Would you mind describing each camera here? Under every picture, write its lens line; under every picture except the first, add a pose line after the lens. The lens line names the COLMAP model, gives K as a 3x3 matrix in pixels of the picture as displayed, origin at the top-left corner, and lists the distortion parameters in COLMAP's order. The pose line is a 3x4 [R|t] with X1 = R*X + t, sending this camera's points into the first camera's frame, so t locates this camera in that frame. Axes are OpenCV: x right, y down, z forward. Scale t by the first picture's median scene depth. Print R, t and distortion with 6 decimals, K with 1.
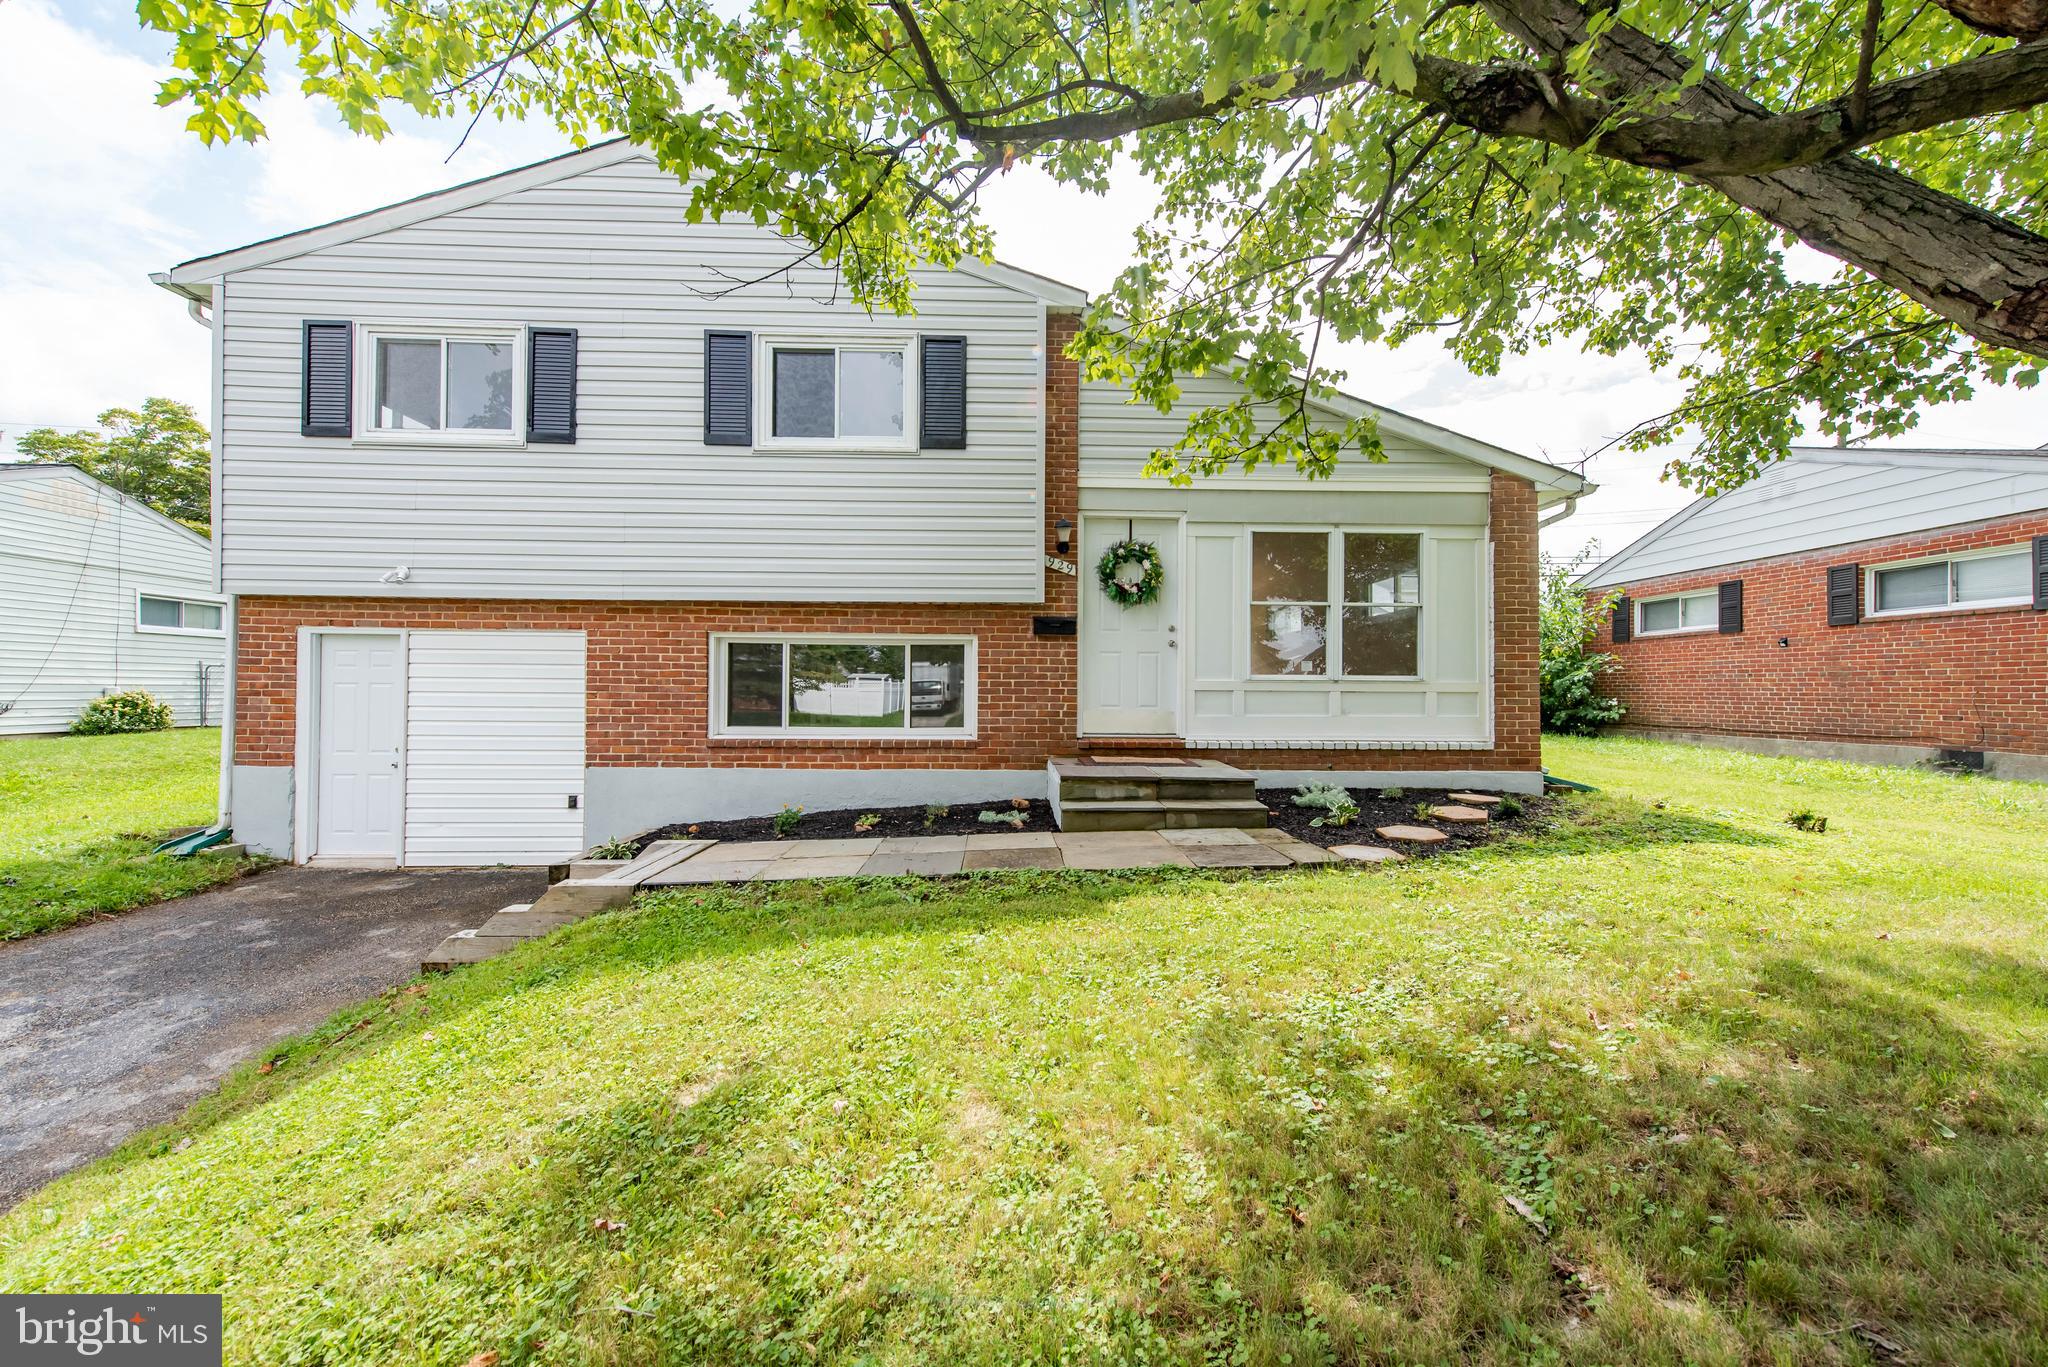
lens RADIAL K [[727.9, 0, 1024.2], [0, 727.9, 691.6], [0, 0, 1]] dist [0.002812, -0.000010]
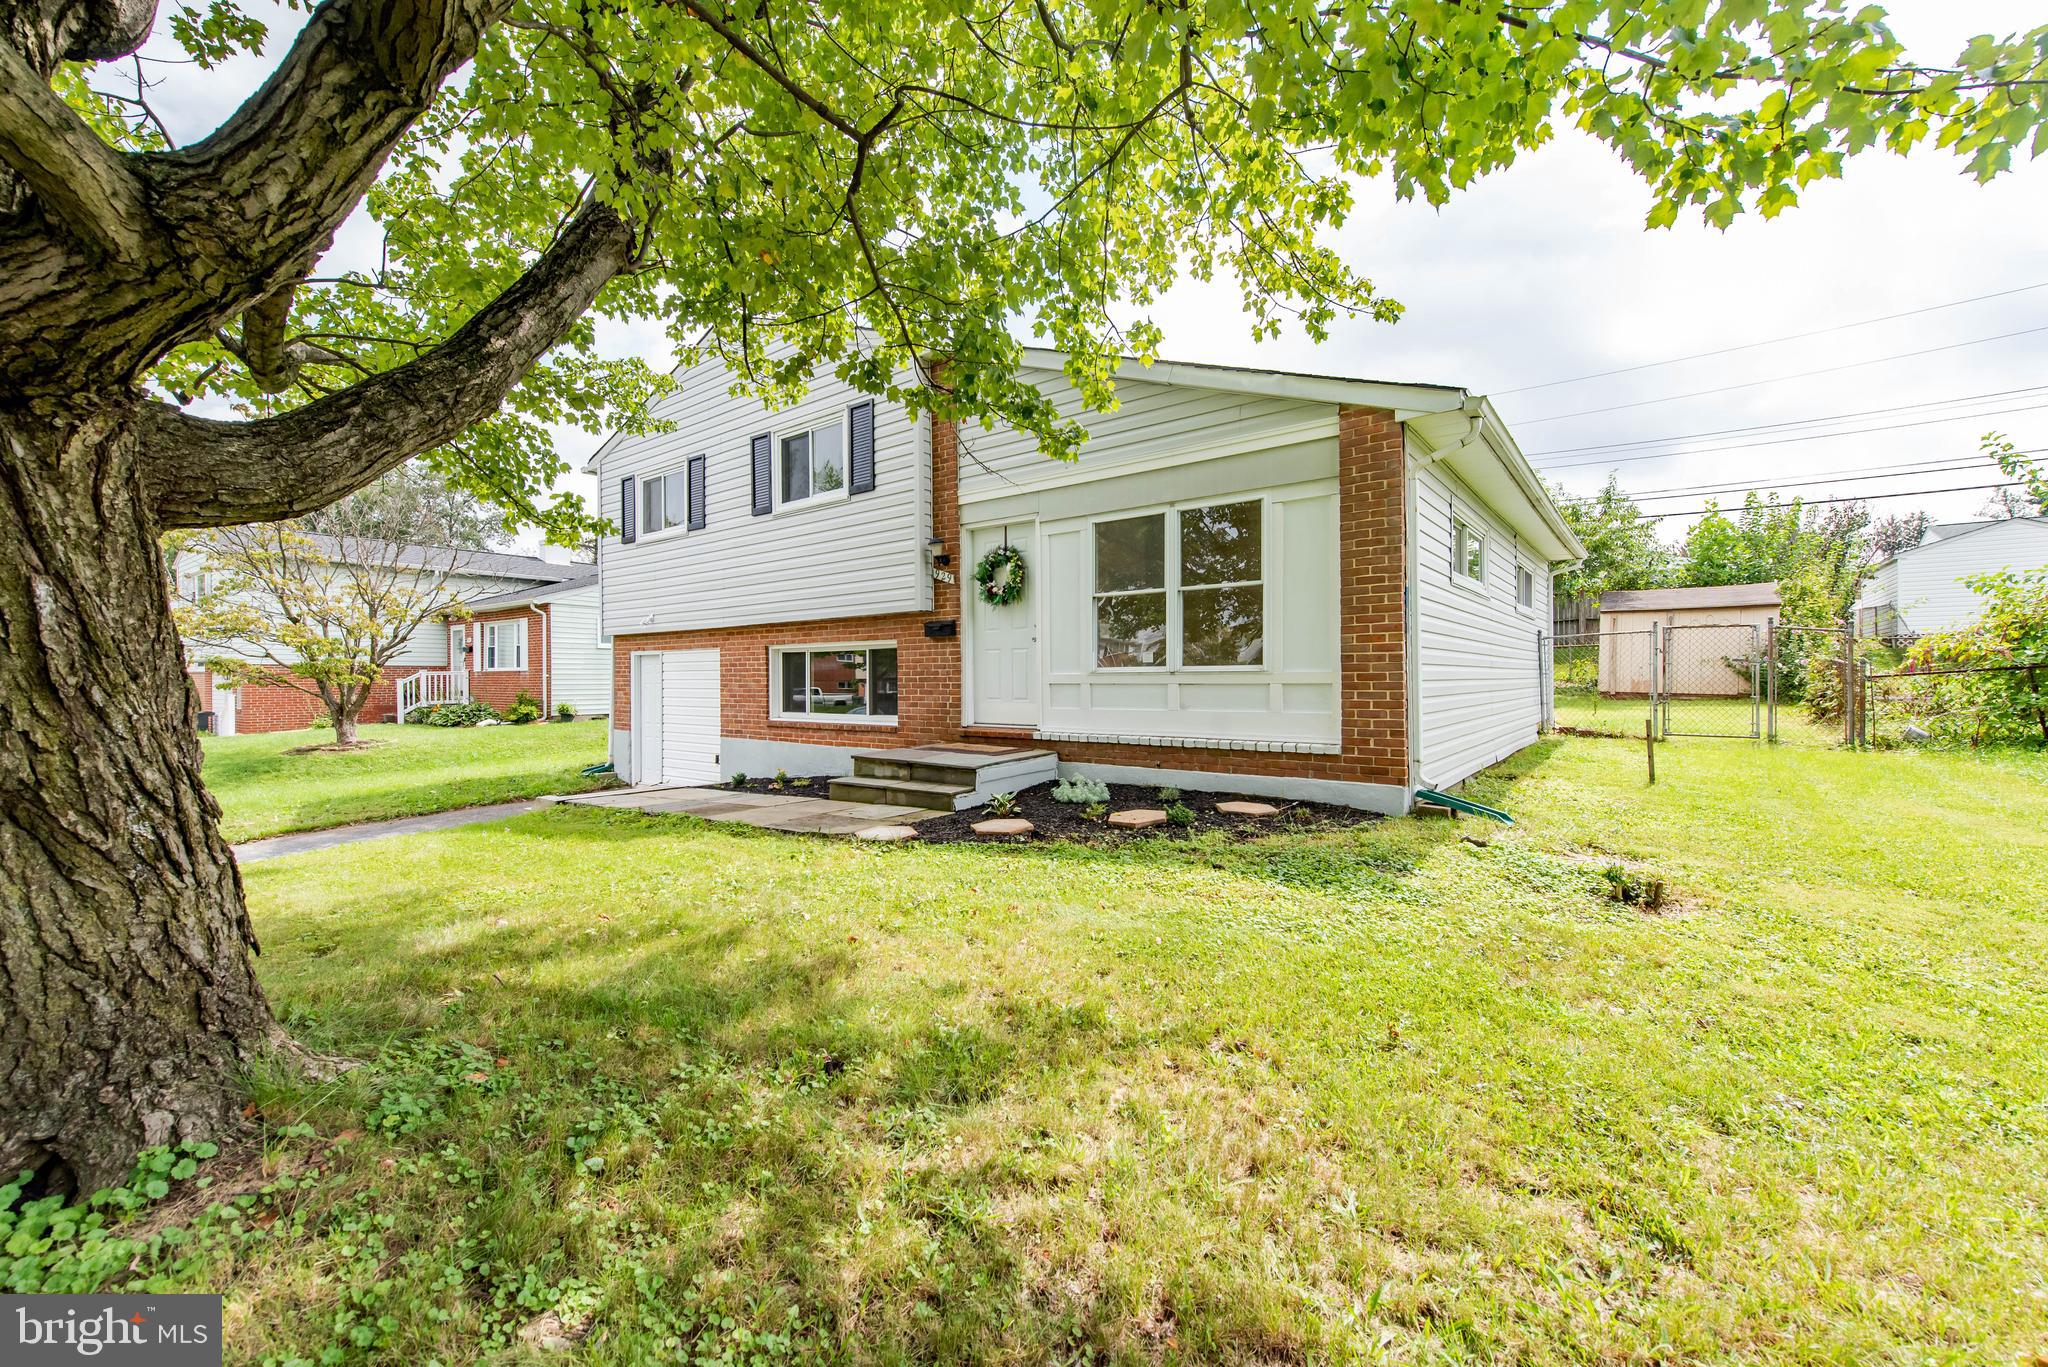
lens RADIAL K [[816.0, 0, 1026.2], [0, 816.0, 678.9], [0, 0, 1]] dist [0.001290, 0.000136]
pose [[0.775061, -0.011030, -0.631790, 0.949924], [0.016384, 0.999862, 0.002643, -0.012363], [0.631674, -0.012399, 0.775135, 0.079431]]
